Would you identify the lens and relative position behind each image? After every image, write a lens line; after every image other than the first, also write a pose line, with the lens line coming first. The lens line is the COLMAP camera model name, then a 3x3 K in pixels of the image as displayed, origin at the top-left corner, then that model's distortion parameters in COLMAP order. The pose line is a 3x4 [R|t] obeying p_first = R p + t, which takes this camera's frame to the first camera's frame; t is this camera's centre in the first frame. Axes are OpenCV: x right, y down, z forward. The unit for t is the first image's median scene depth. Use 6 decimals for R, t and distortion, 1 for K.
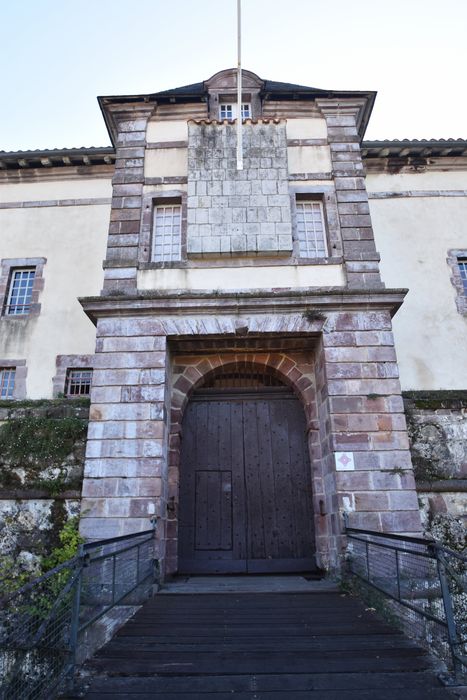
lens RADIAL K [[467.8, 0, 224.1], [0, 467.8, 351.4], [0, 0, 1]] dist [-0.037126, 0.002724]
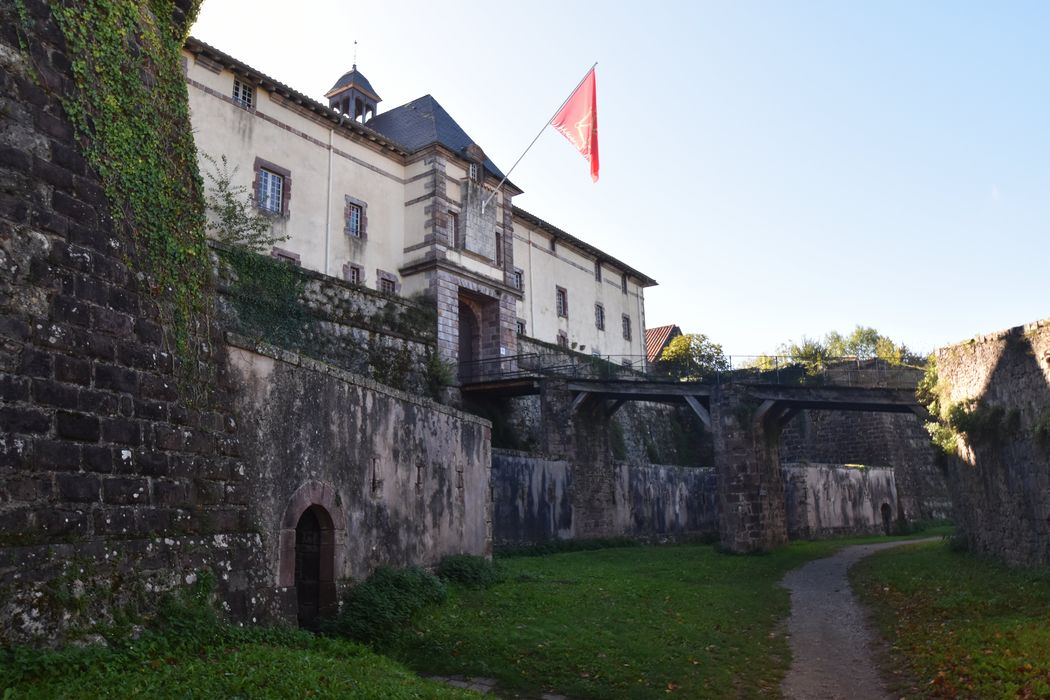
lens RADIAL K [[778.0, 0, 524.5], [0, 778.0, 355.2], [0, 0, 1]] dist [-0.061985, 0.001000]
pose [[0.561069, 0.175916, 0.808860, -2.768159], [-0.291544, 0.956540, -0.005804, 0.207026], [-0.774728, -0.232562, 0.587972, -1.467608]]
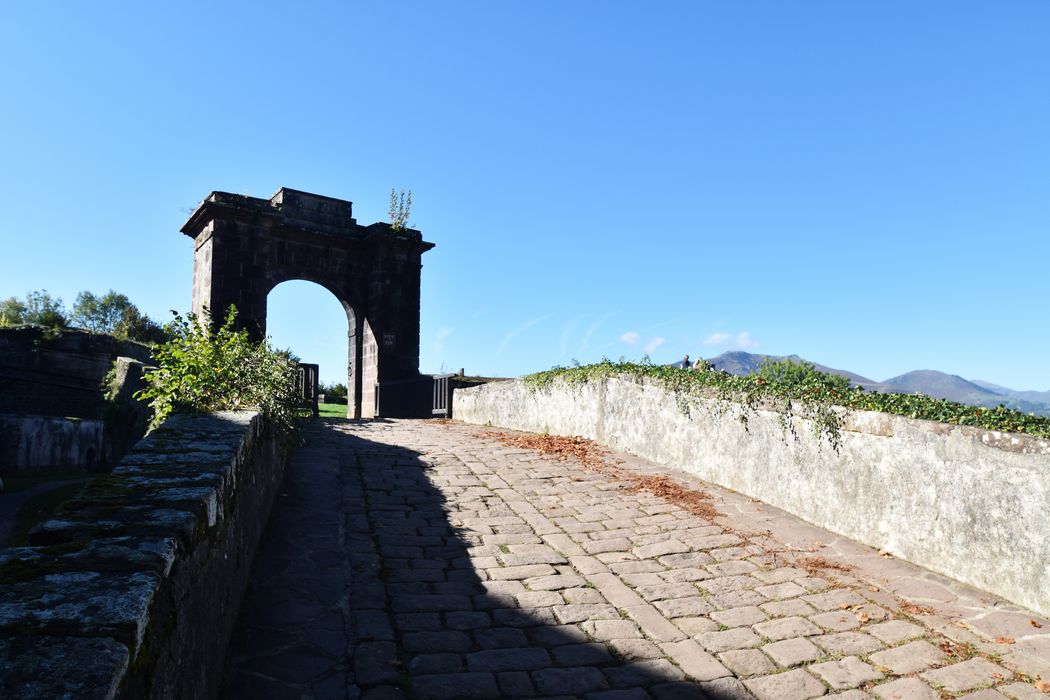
lens RADIAL K [[701.7, 0, 526.7], [0, 701.7, 353.1], [0, 0, 1]] dist [-0.037126, 0.002724]
pose [[-0.345856, 0.136851, 0.928254, -3.857862], [-0.328566, 0.909003, -0.256432, 0.009769], [-0.878879, -0.393681, -0.269420, -1.859464]]
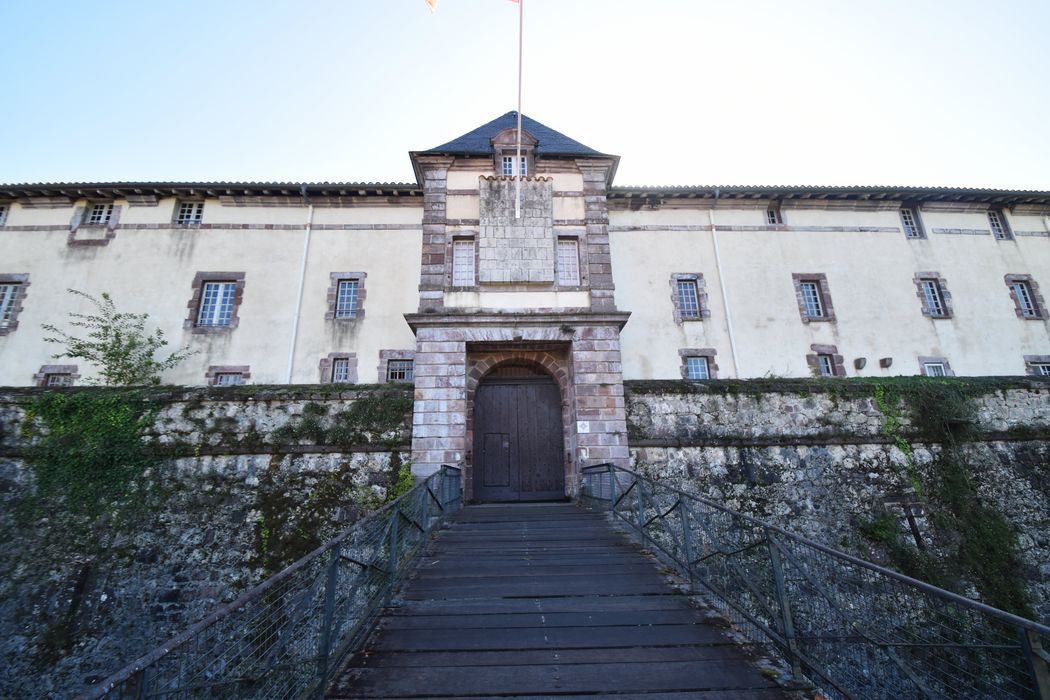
lens RADIAL K [[466.0, 0, 523.6], [0, 466.0, 361.2], [0, 0, 1]] dist [-0.002572, -0.004647]
pose [[0.998027, 0.010202, 0.061955, -0.031305], [-0.015467, 0.996252, 0.085101, -0.092279], [-0.060855, -0.085891, 0.994444, -0.424498]]
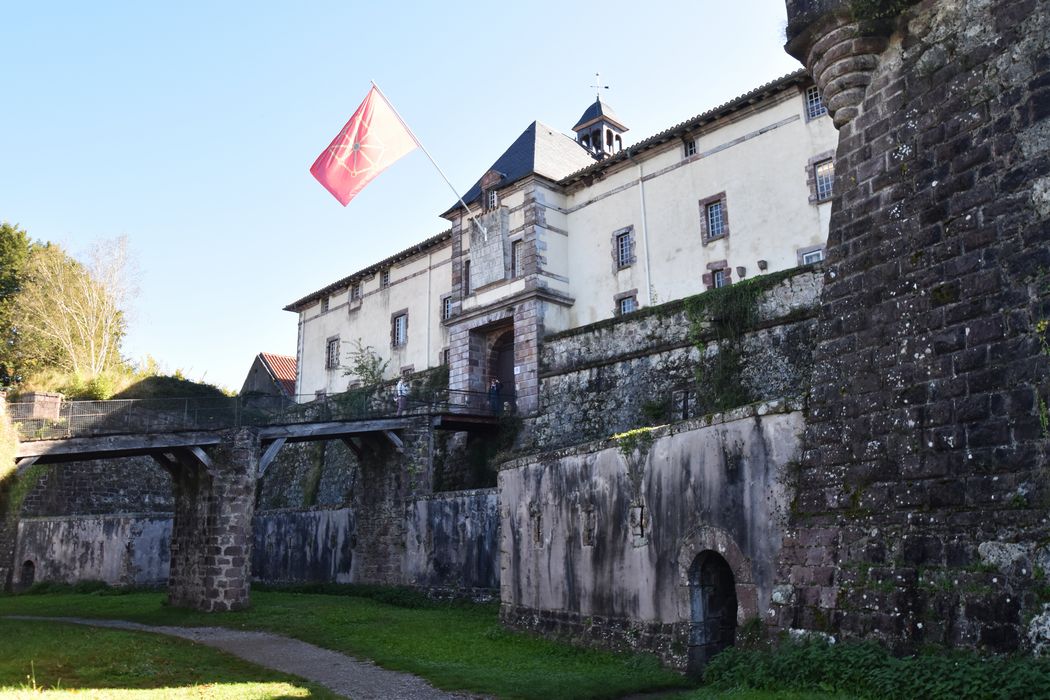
lens RADIAL K [[795.8, 0, 527.6], [0, 795.8, 355.4], [0, 0, 1]] dist [-0.060882, 0.013448]
pose [[0.717024, -0.165562, -0.677101, 2.617196], [0.268189, 0.962132, 0.048745, -0.023452], [0.643391, -0.216542, 0.734273, -1.679863]]
